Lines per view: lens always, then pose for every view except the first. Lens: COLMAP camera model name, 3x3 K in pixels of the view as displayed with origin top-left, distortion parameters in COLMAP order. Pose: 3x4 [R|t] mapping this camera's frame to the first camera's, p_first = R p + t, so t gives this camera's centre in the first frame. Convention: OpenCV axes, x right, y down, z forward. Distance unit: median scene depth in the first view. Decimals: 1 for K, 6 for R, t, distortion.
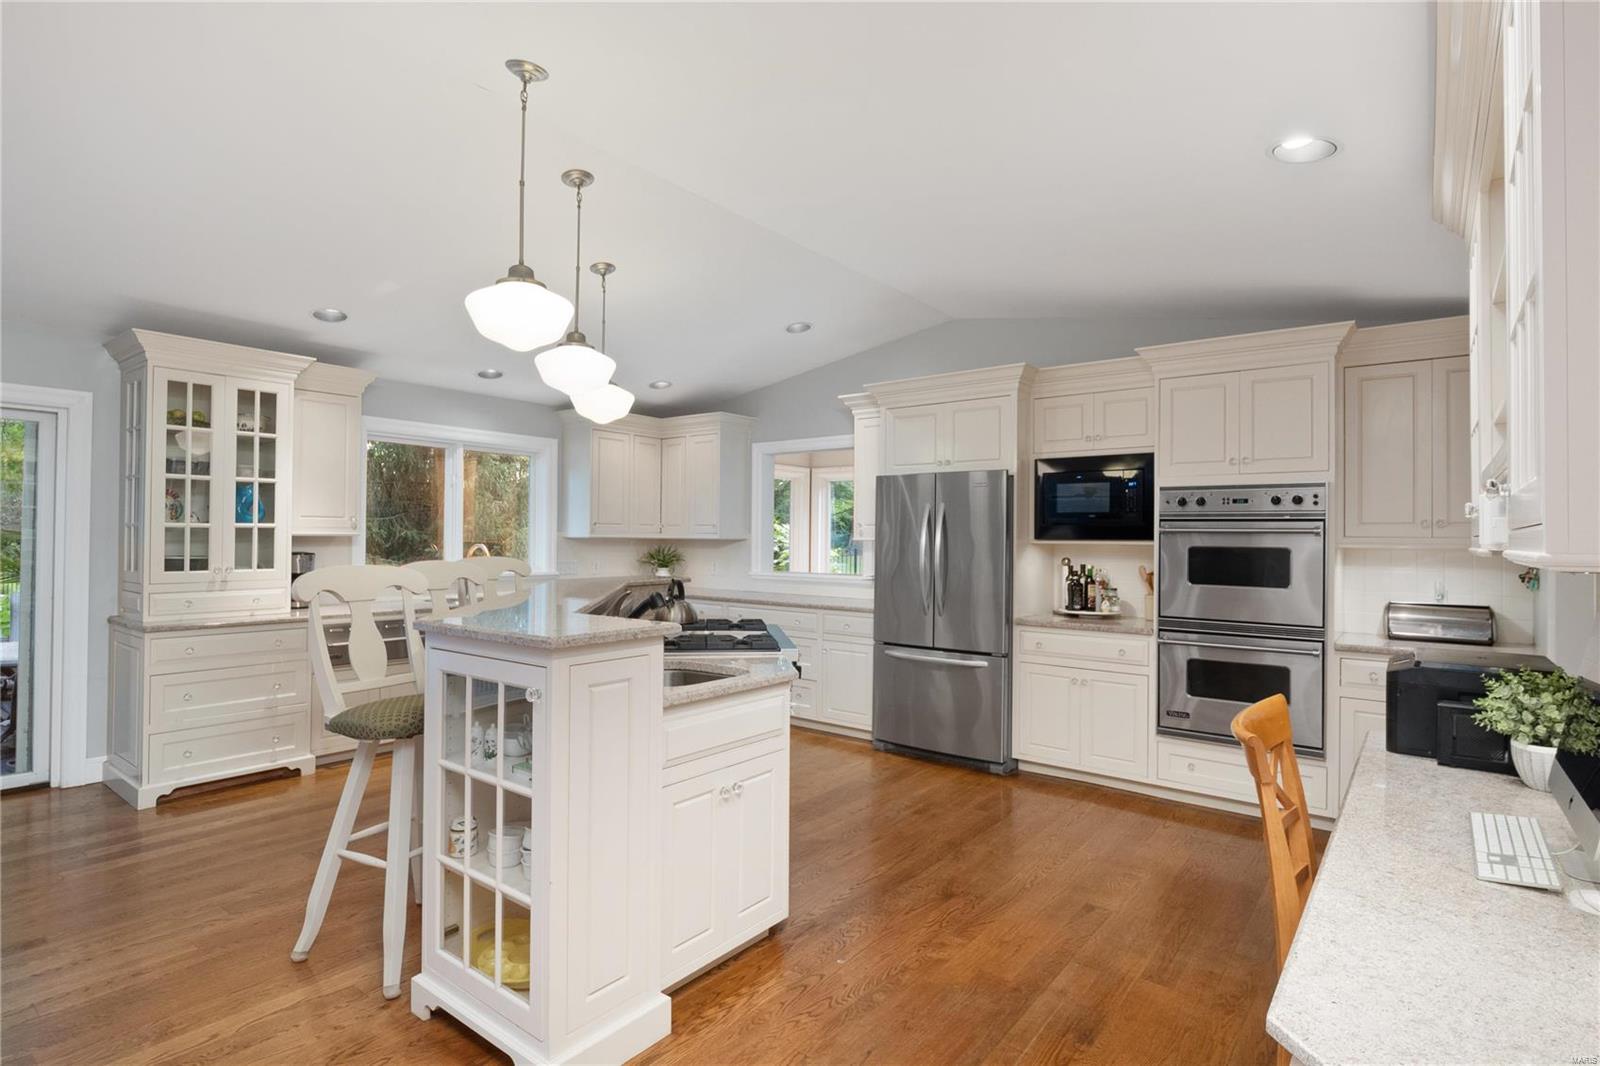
lens RADIAL K [[795.3, 0, 790.0], [0, 795.3, 532.3], [0, 0, 1]] dist [-0.002868, -0.000735]
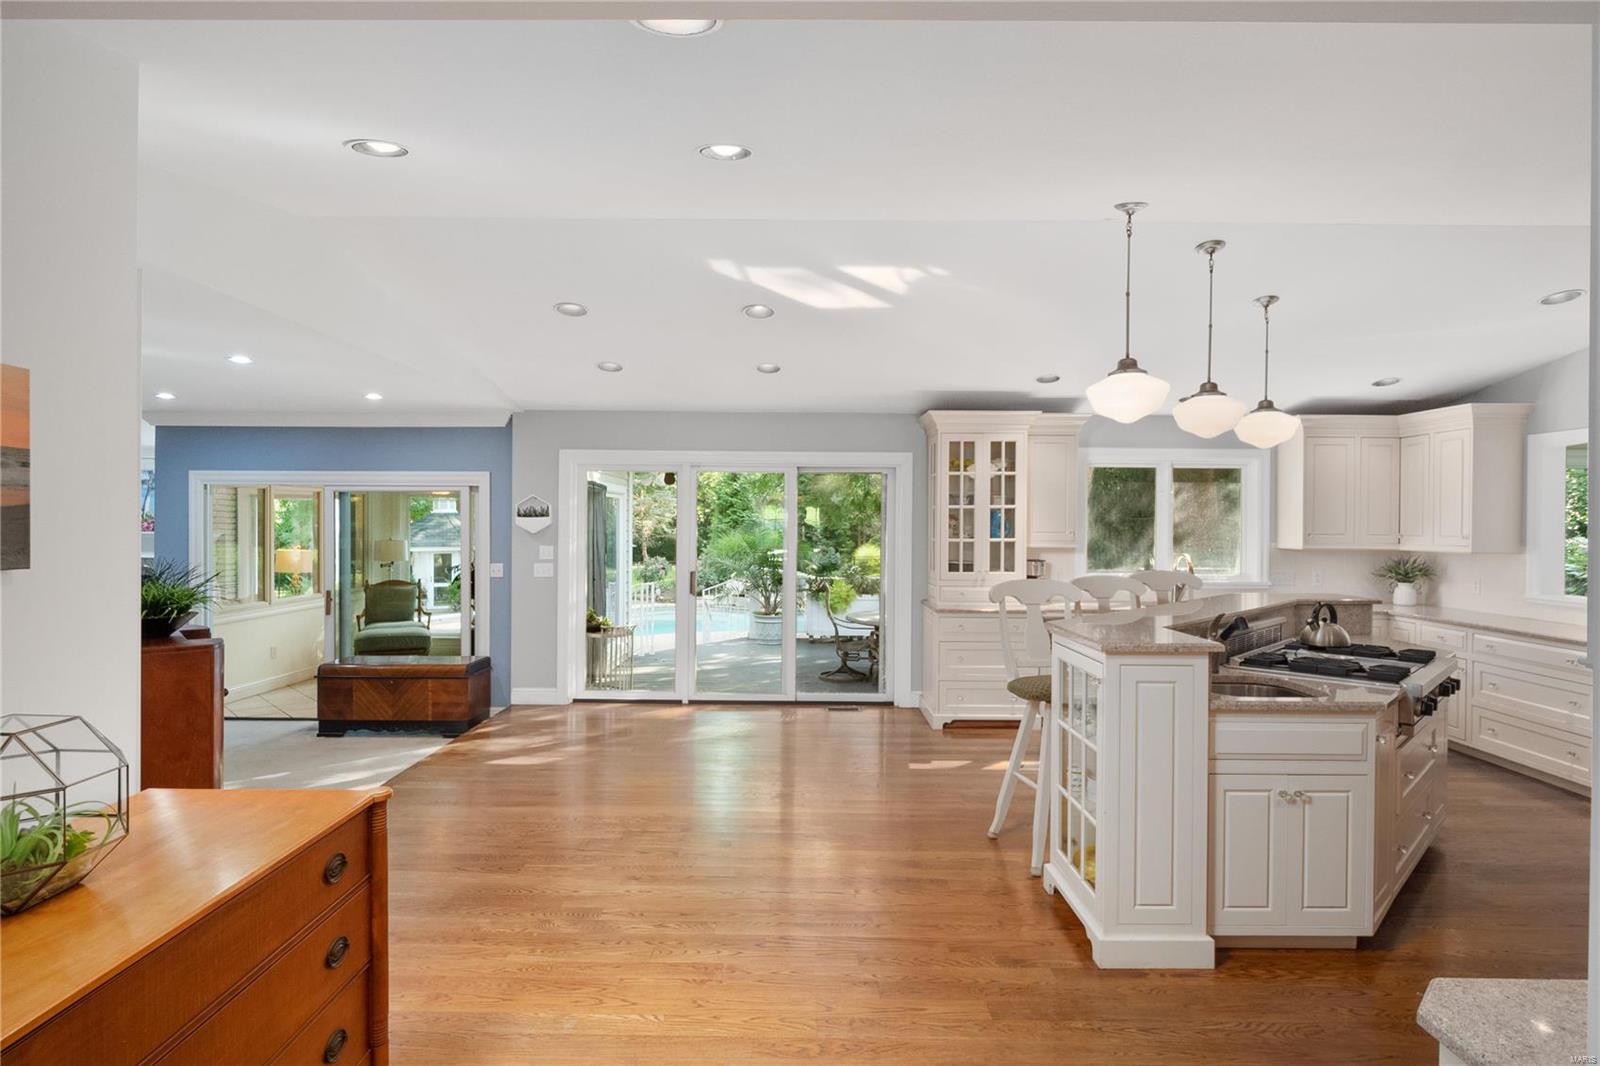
lens RADIAL K [[834.6, 0, 804.8], [0, 834.6, 522.5], [0, 0, 1]] dist [-0.003763, -0.001117]
pose [[0.622929, -0.004239, -0.782267, 0.254697], [0.005049, 0.999986, -0.001398, -0.040851], [0.782262, -0.003079, 0.622941, -0.172026]]
